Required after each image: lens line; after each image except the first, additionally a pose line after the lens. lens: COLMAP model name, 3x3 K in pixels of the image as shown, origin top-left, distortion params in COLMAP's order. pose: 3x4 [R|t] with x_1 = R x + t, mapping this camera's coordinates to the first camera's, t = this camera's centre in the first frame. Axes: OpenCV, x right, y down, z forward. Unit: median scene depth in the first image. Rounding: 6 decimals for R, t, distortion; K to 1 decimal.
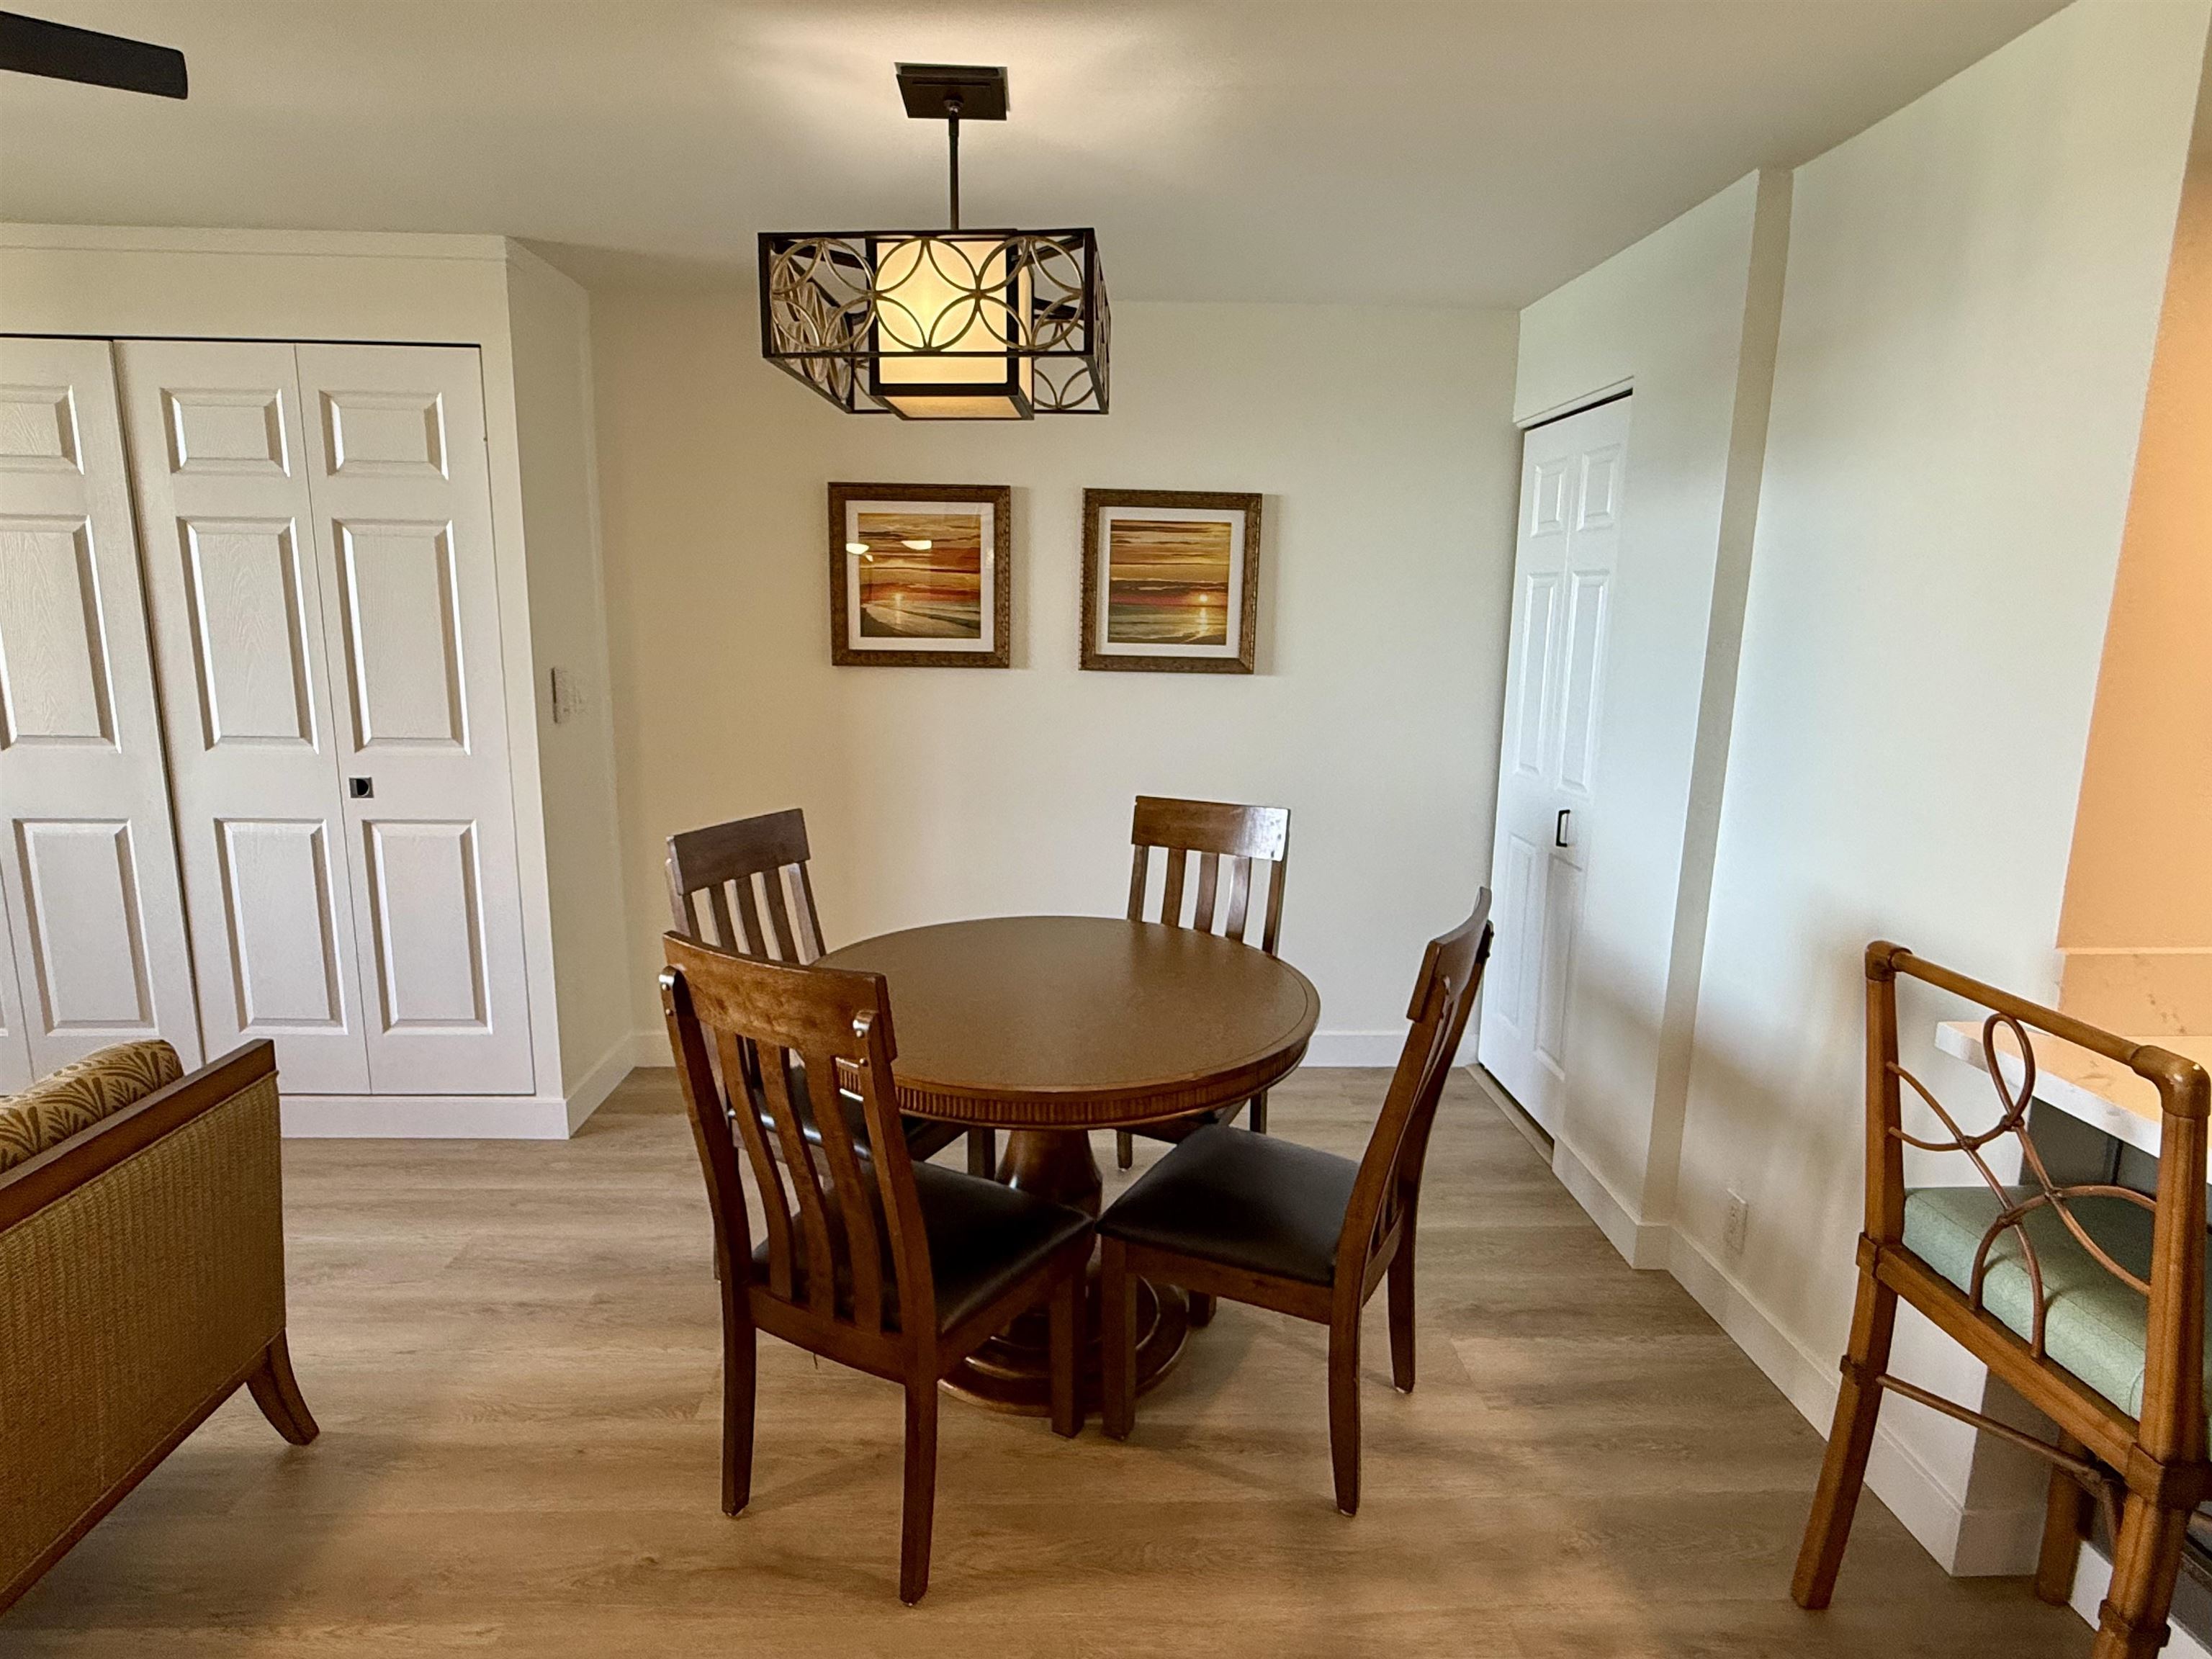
lens RADIAL K [[1208.3, 0, 1092.1], [0, 1208.3, 839.0], [0, 0, 1]] dist [-0.000293, 0.000452]
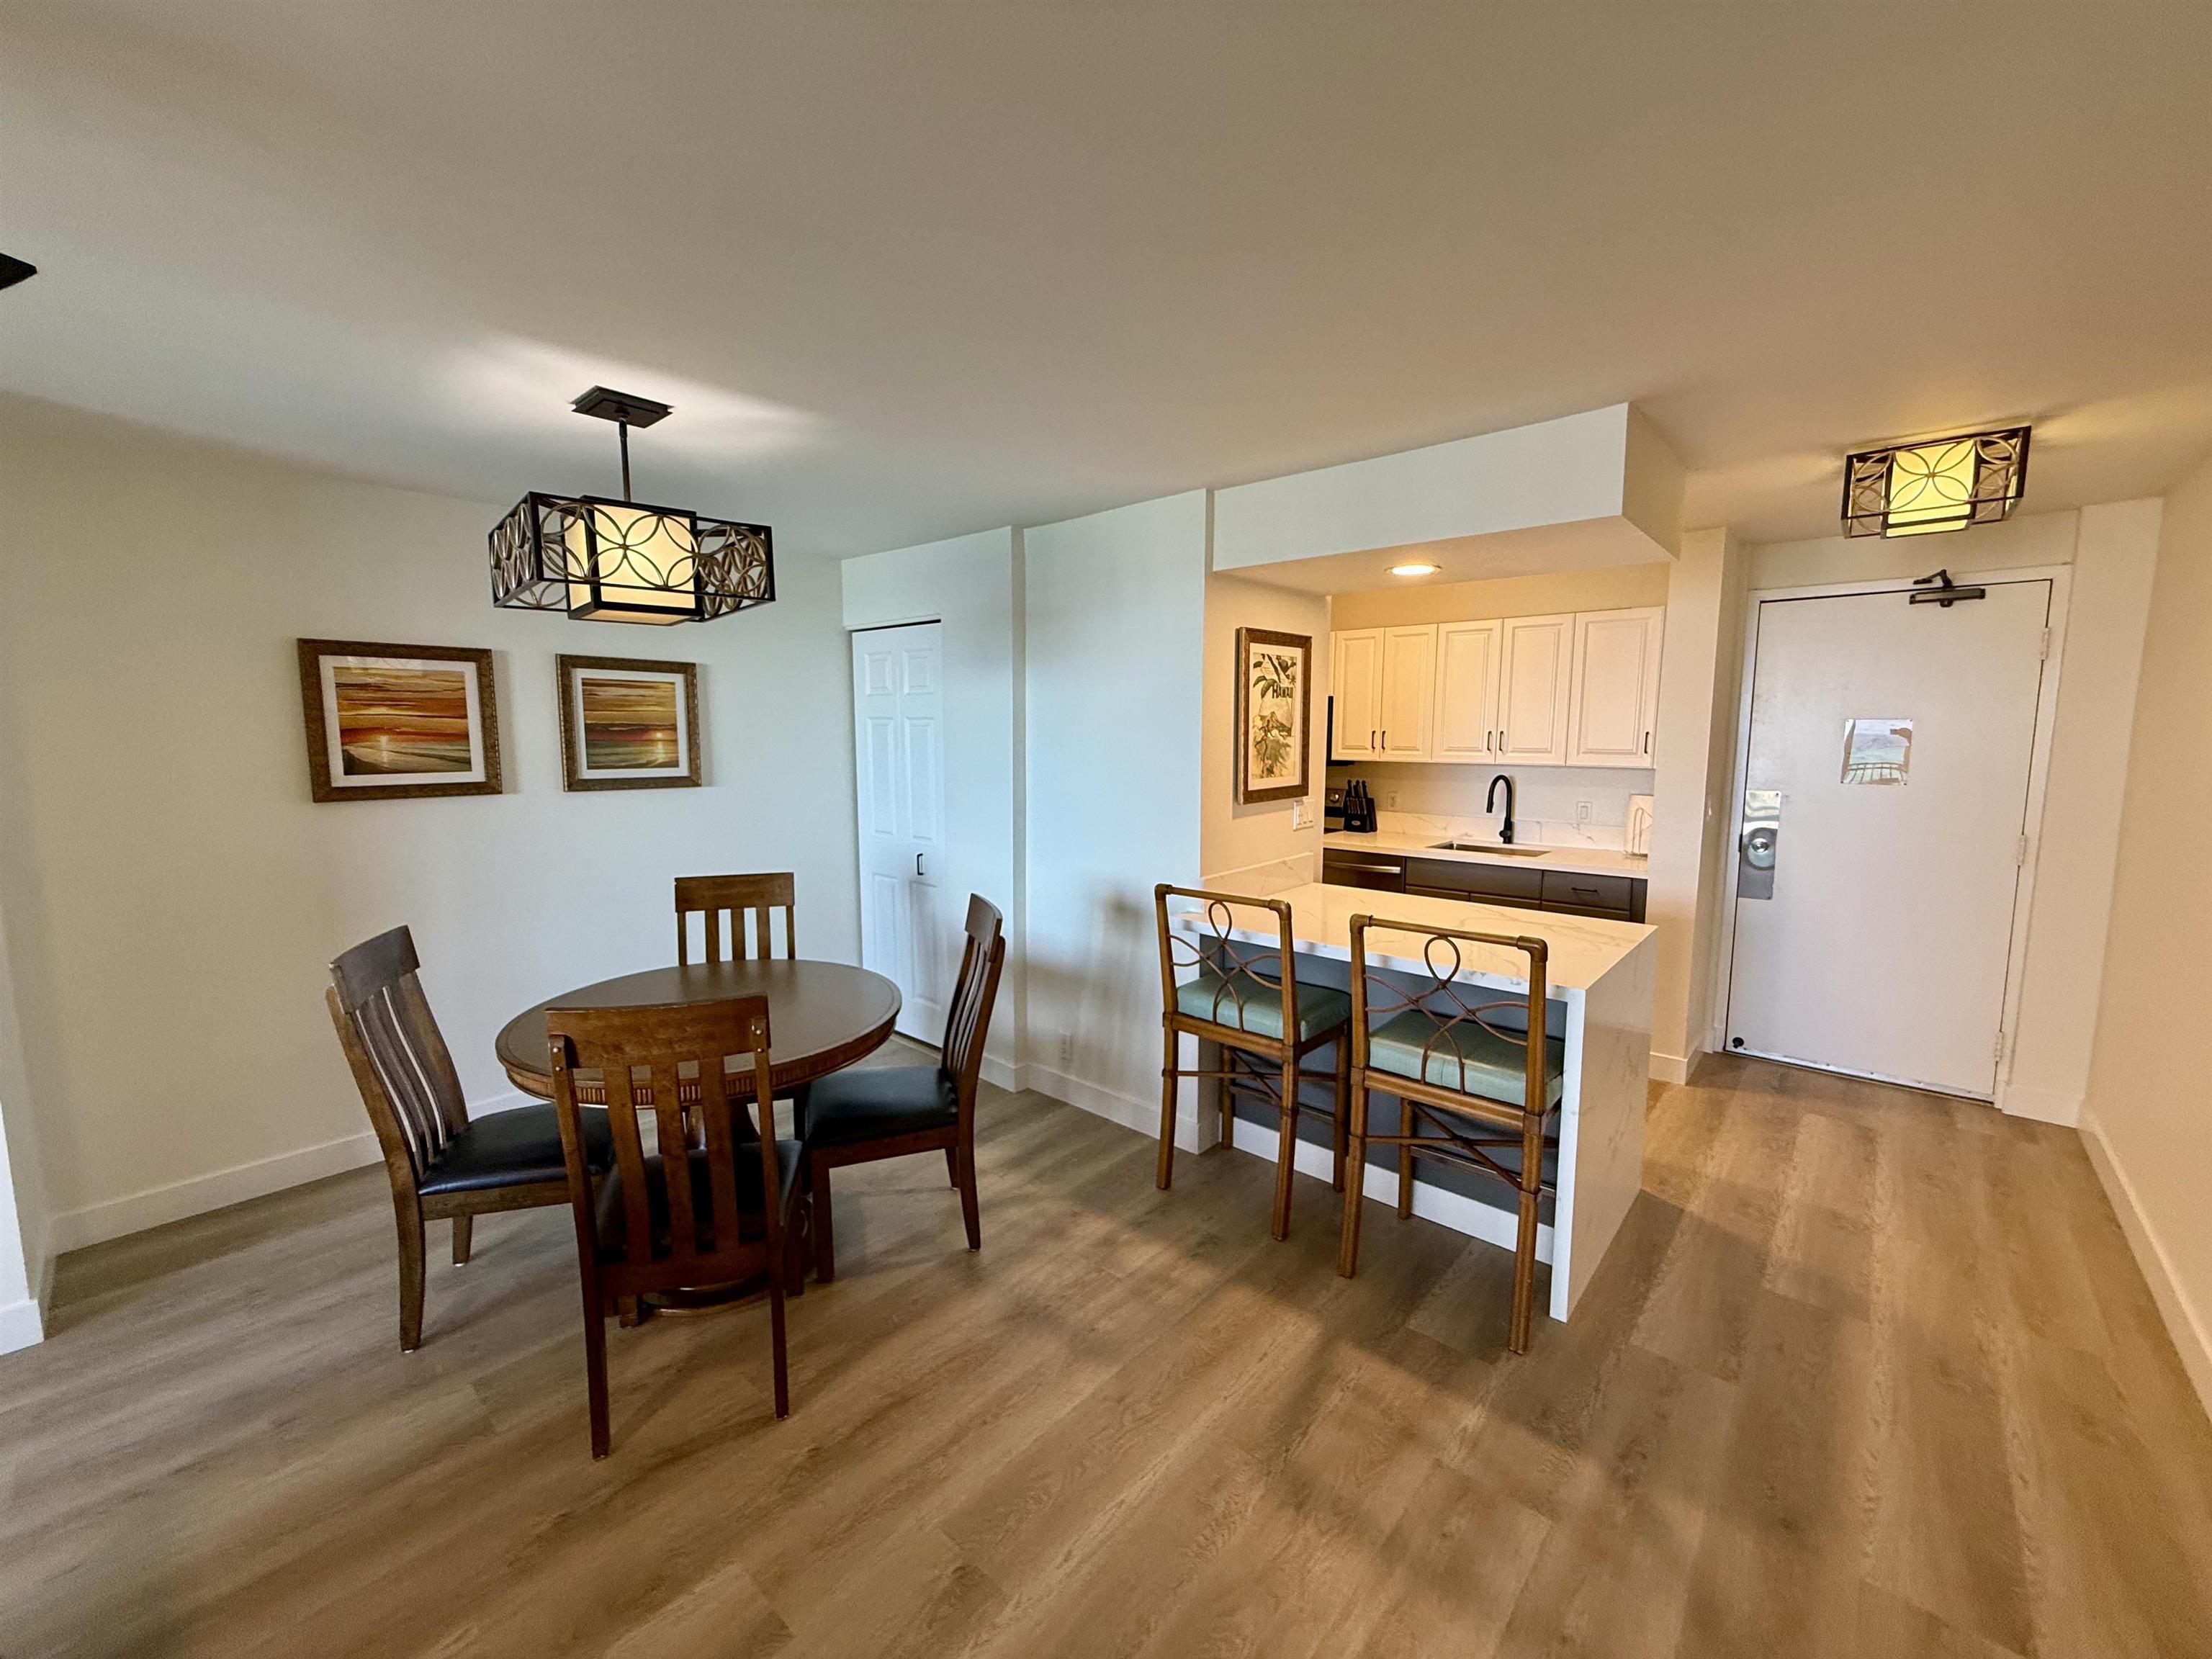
lens RADIAL K [[881.9, 0, 1097.5], [0, 881.9, 830.2], [0, 0, 1]] dist [0.001299, -0.000595]
pose [[0.693529, -0.097348, 0.713822, -0.354109], [0.144500, 0.989490, -0.005449, -0.014377], [-0.705789, 0.106926, 0.700306, -0.069517]]
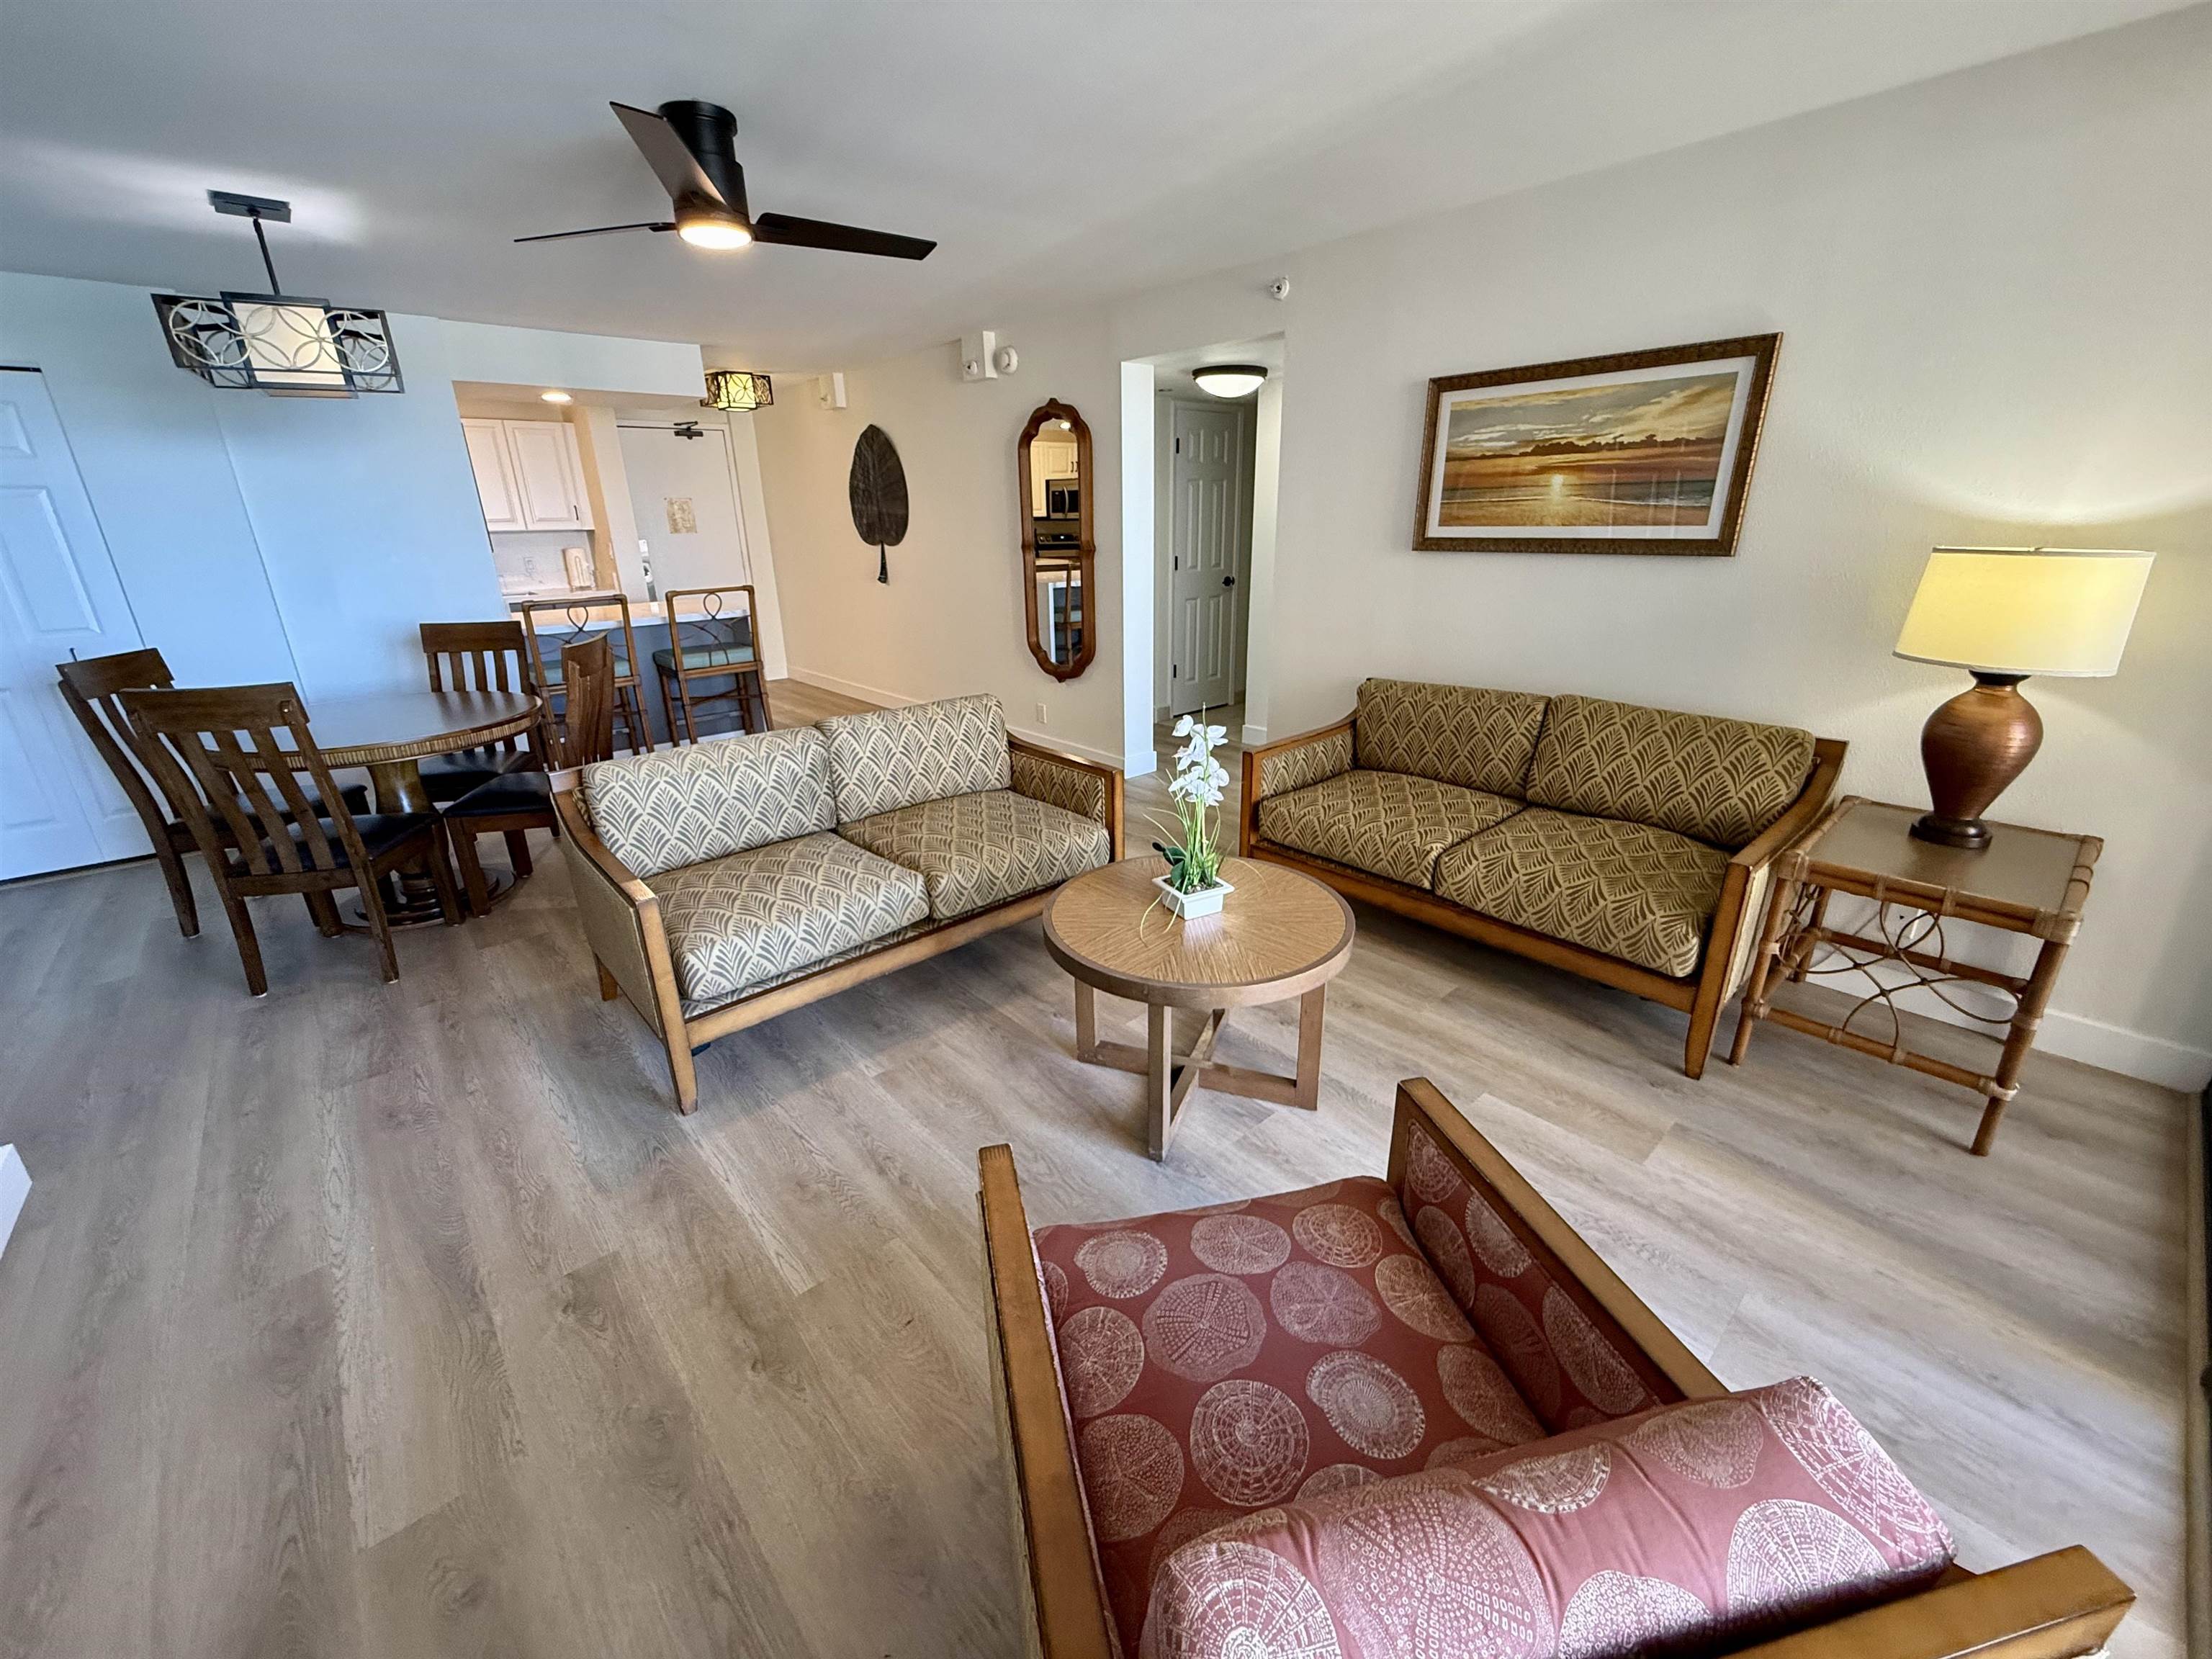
lens RADIAL K [[881.9, 0, 1095.4], [0, 881.9, 831.3], [0, 0, 1]] dist [0.001299, -0.000595]
pose [[-0.632271, -0.267196, 0.727214, -1.407793], [0.154740, 0.876181, 0.456467, -0.141203], [-0.759137, 0.401140, -0.512638, 0.730922]]
